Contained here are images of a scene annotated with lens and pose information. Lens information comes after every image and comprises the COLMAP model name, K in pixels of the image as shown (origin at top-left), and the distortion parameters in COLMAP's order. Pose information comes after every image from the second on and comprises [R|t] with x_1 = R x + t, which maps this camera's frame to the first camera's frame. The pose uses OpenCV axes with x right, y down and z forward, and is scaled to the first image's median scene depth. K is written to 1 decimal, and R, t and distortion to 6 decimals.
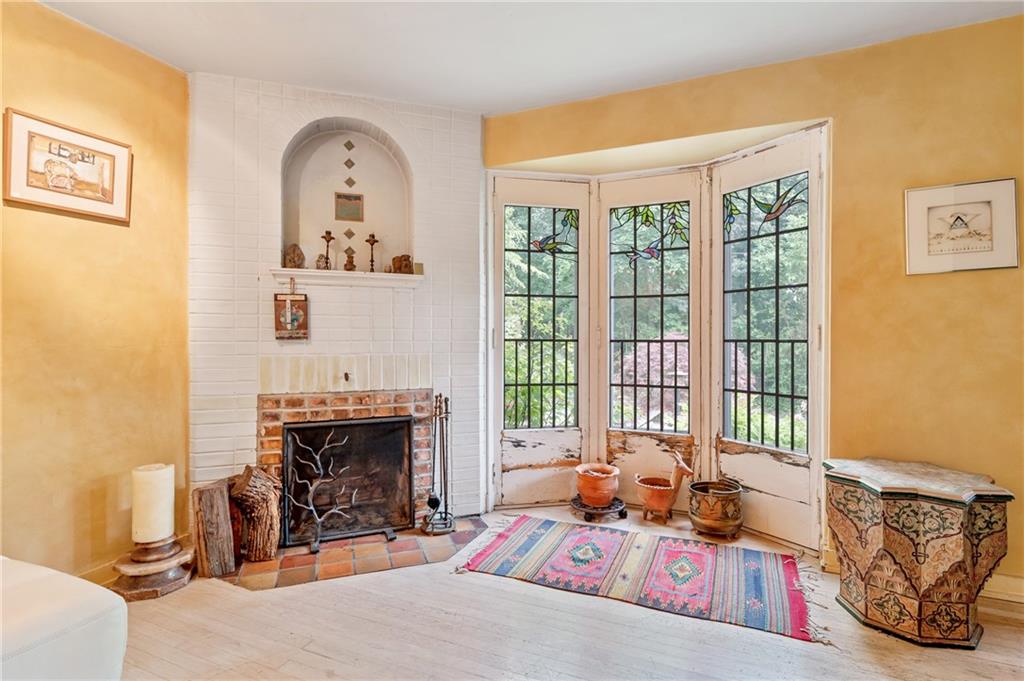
lens RADIAL K [[502.0, 0, 515.5], [0, 502.0, 338.1], [0, 0, 1]] dist [-0.002272, 0.000998]
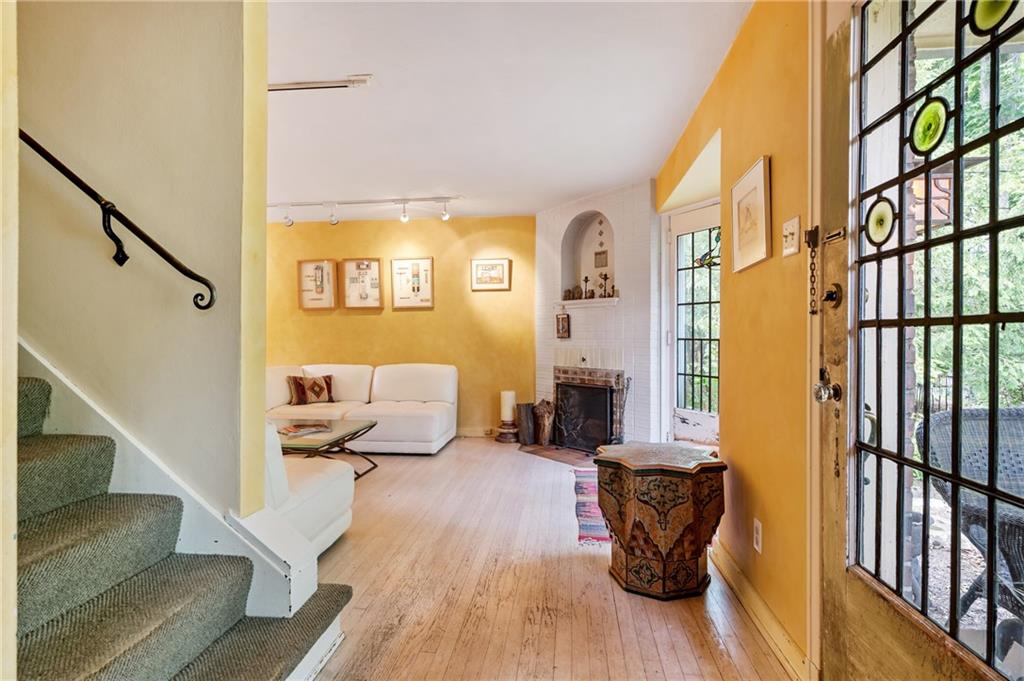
lens RADIAL K [[502.0, 0, 514.2], [0, 502.0, 342.8], [0, 0, 1]] dist [-0.002272, 0.000998]
pose [[0.305140, 0.010096, -0.952254, 1.616412], [-0.005060, 0.999947, 0.008981, 0.004681], [0.952294, 0.002078, 0.305175, 0.296218]]
